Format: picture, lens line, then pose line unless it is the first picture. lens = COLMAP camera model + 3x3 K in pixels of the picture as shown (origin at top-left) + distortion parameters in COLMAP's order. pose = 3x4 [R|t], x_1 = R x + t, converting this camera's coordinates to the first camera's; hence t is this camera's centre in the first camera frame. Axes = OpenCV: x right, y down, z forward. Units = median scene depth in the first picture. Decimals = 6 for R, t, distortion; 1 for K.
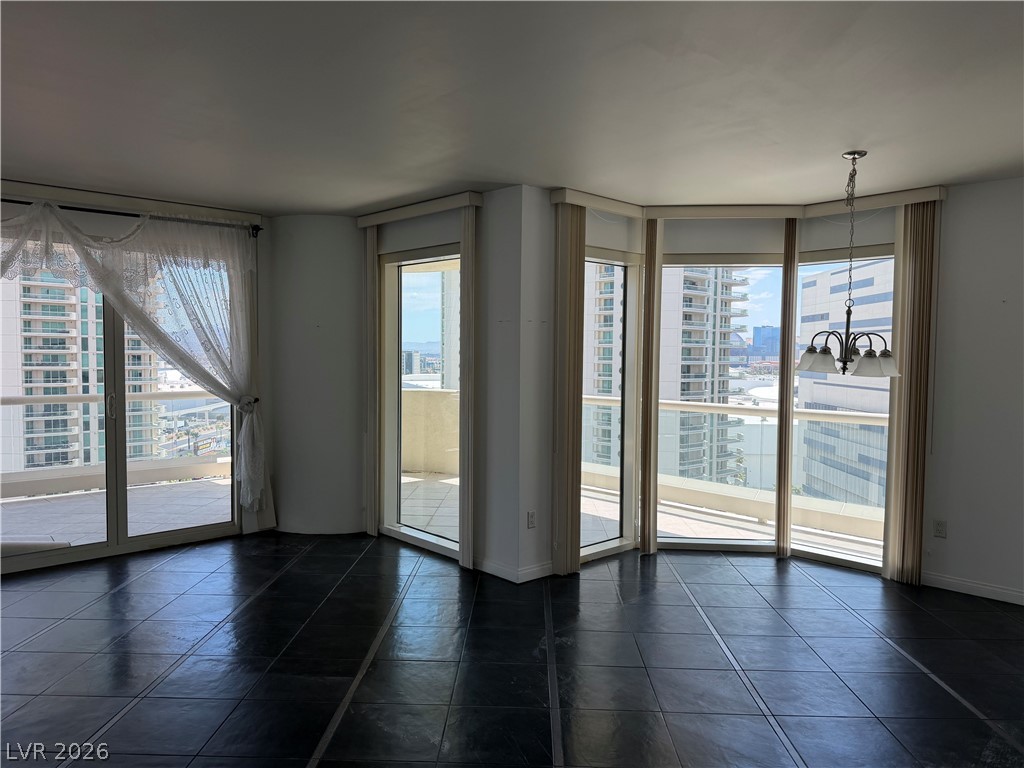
lens RADIAL K [[723.9, 0, 511.6], [0, 723.9, 388.4], [0, 0, 1]] dist [0.157427, -0.251214]
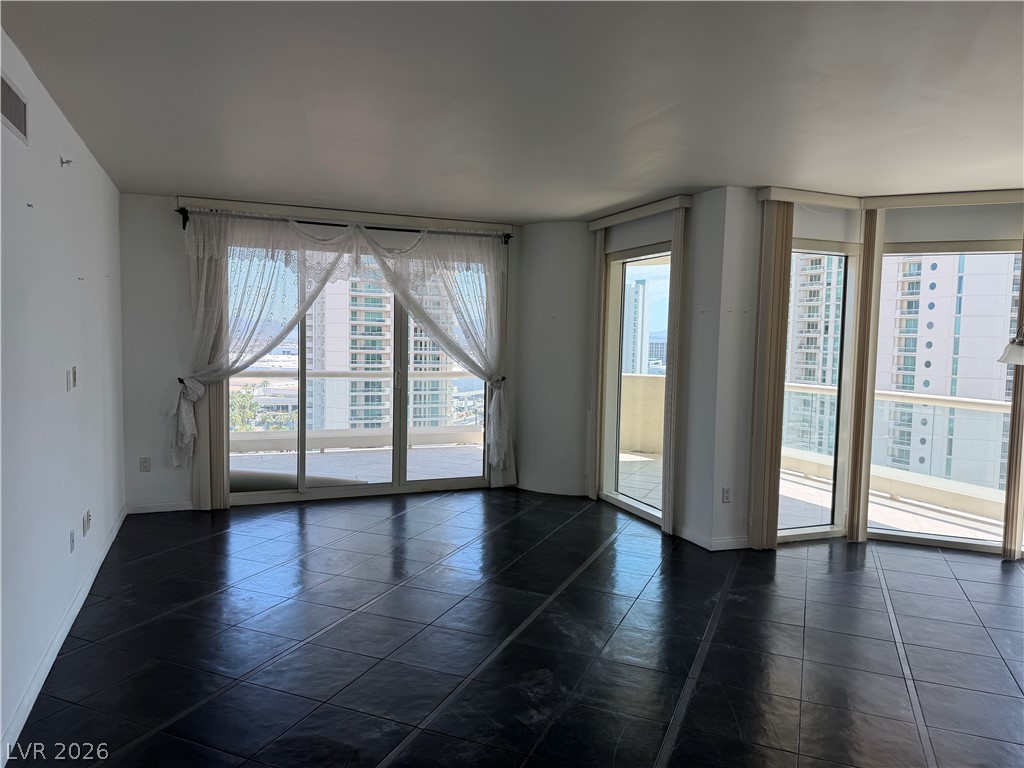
lens RADIAL K [[723.9, 0, 511.6], [0, 723.9, 388.4], [0, 0, 1]] dist [0.157427, -0.251214]
pose [[0.933572, 0.035475, -0.356630, 0.096563], [-0.029940, 0.999330, 0.021032, 0.006803], [0.357137, -0.008958, 0.934009, -0.116959]]
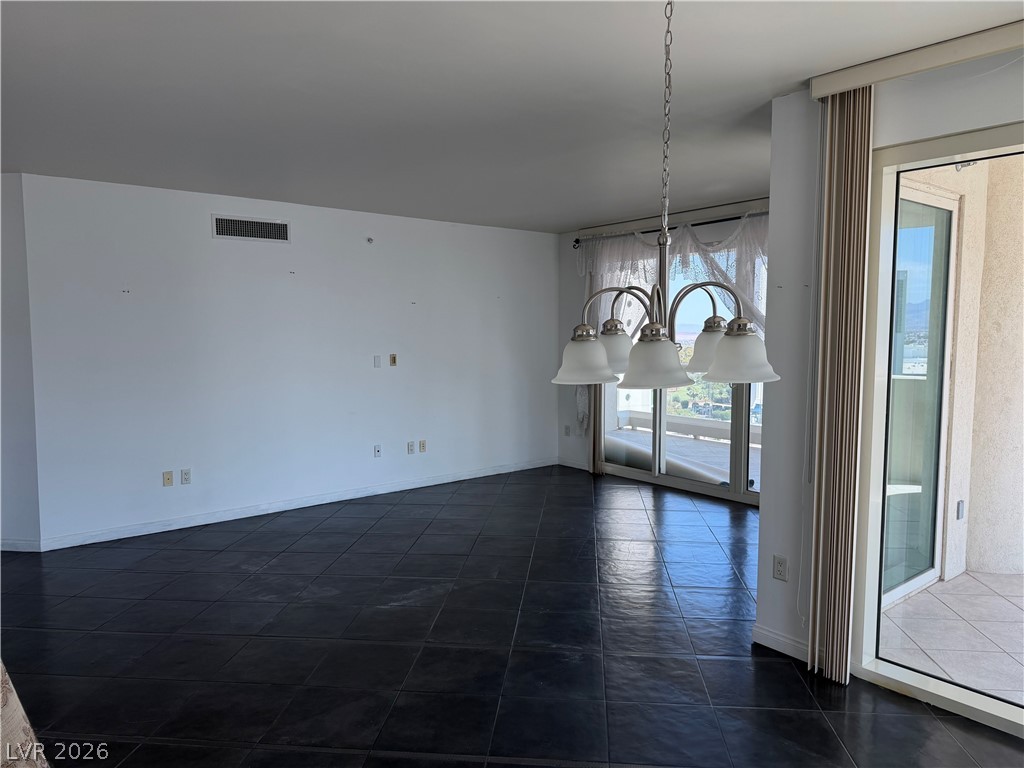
lens RADIAL K [[723.9, 0, 511.6], [0, 723.9, 388.4], [0, 0, 1]] dist [0.157427, -0.251214]
pose [[-0.043004, 0.069955, -0.996623, 0.631005], [-0.042156, 0.996530, 0.071768, -0.024661], [0.998185, 0.045100, -0.039906, 0.604435]]
